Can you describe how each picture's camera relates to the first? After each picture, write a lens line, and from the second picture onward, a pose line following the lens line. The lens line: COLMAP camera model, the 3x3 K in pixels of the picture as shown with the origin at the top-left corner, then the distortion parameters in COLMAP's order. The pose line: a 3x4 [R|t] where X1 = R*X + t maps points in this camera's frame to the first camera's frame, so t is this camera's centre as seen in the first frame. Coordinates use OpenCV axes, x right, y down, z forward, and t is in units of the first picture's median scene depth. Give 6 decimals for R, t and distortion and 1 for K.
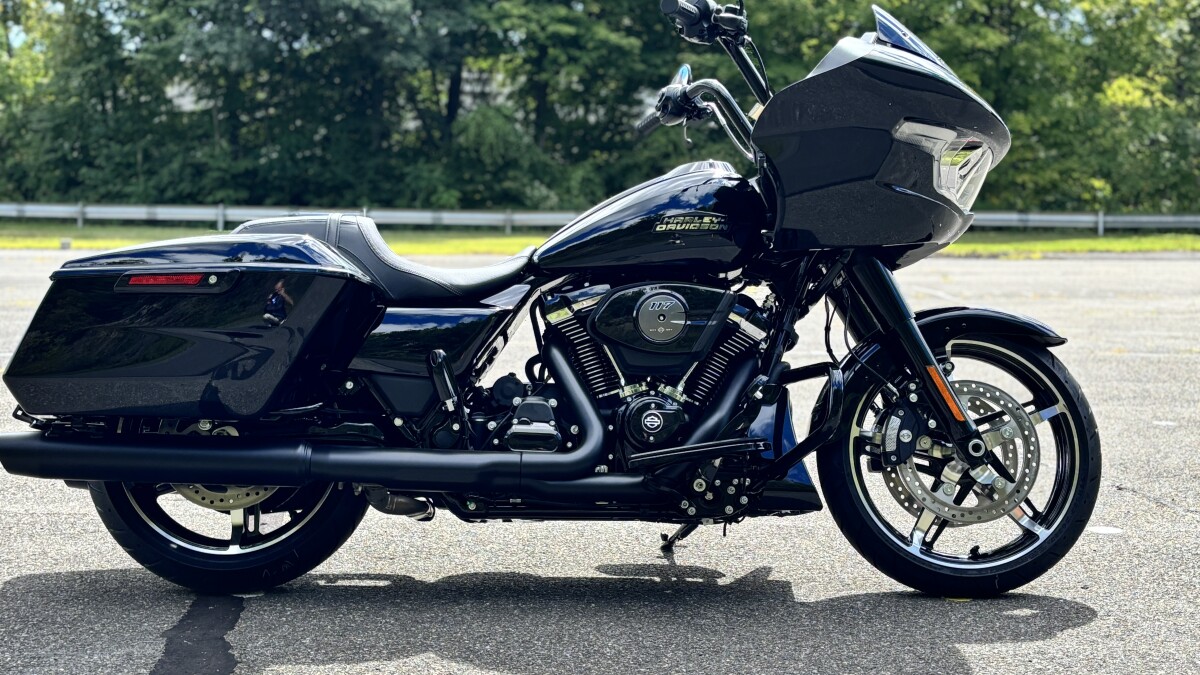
lens RADIAL K [[1674.7, 0, 591.1], [0, 1674.7, 370.9], [0, 0, 1]] dist [0.061184, 0.000000]
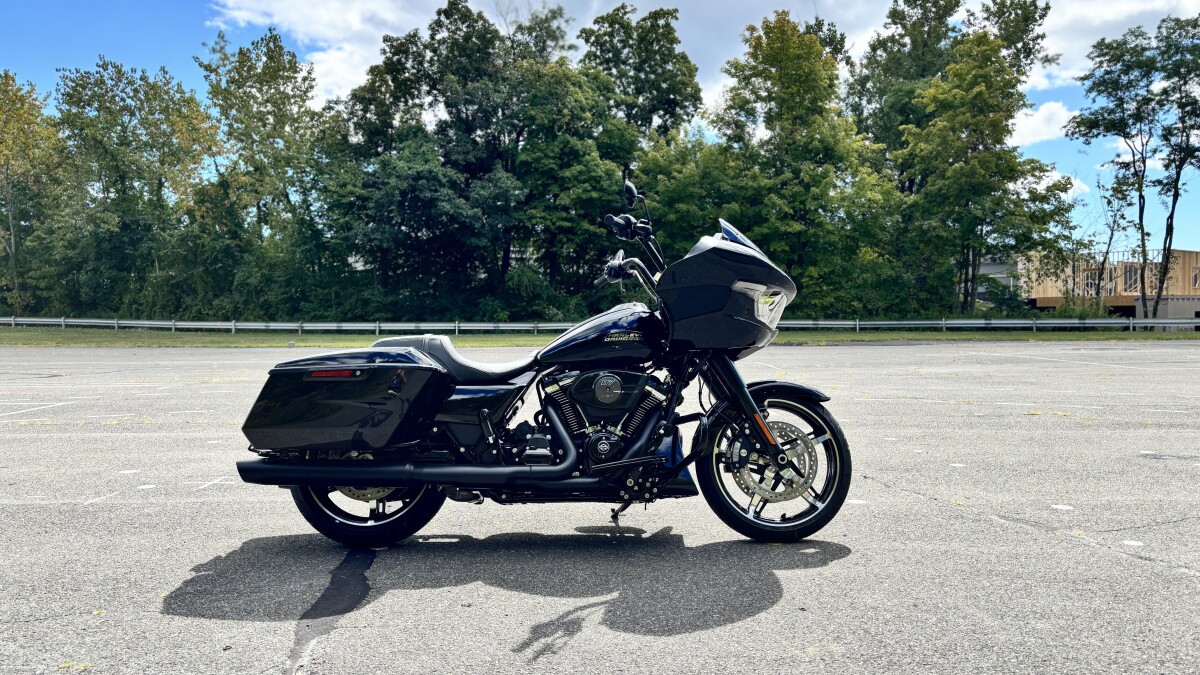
lens RADIAL K [[920.6, 0, 600.3], [0, 920.6, 339.1], [0, 0, 1]] dist [0.047932, -0.017493]
pose [[0.999723, -0.013372, 0.019387, 0.014760], [0.014787, 0.997087, -0.074831, -0.011063], [-0.018330, 0.075097, 0.997008, 0.000709]]
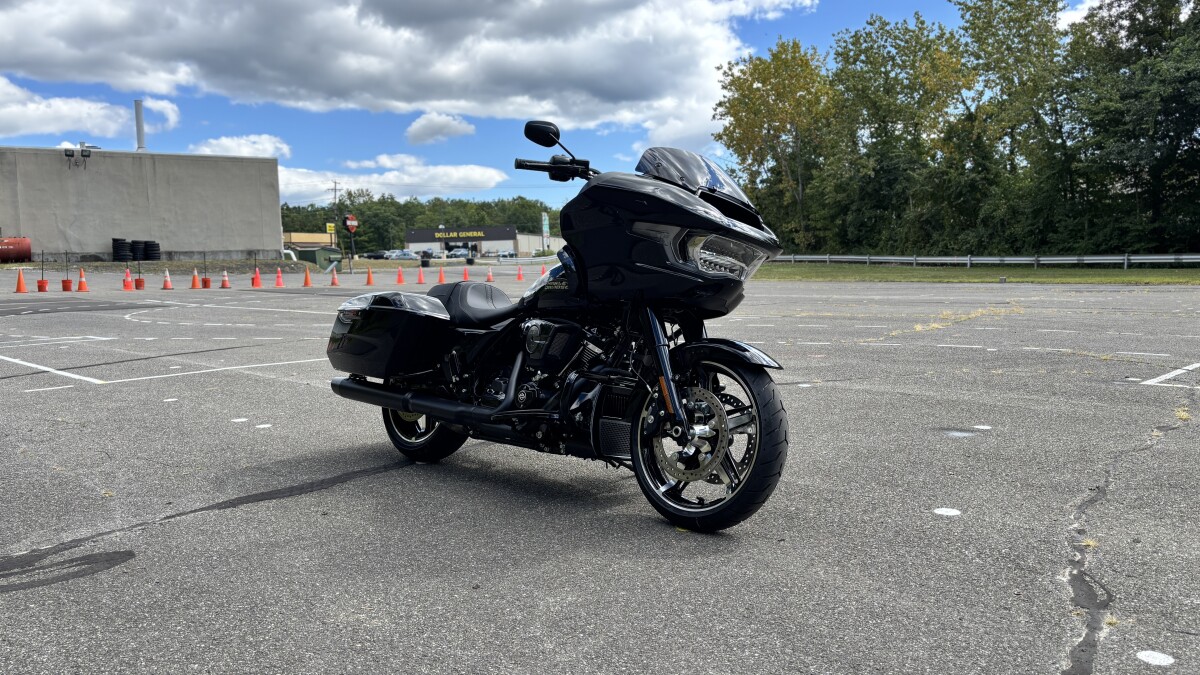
lens RADIAL K [[920.6, 0, 611.2], [0, 920.6, 333.7], [0, 0, 1]] dist [0.047932, -0.017493]
pose [[0.699563, 0.035177, -0.713704, 0.771362], [-0.045754, 0.998943, 0.004388, -0.043196], [0.713104, 0.029585, 0.700433, 0.361350]]
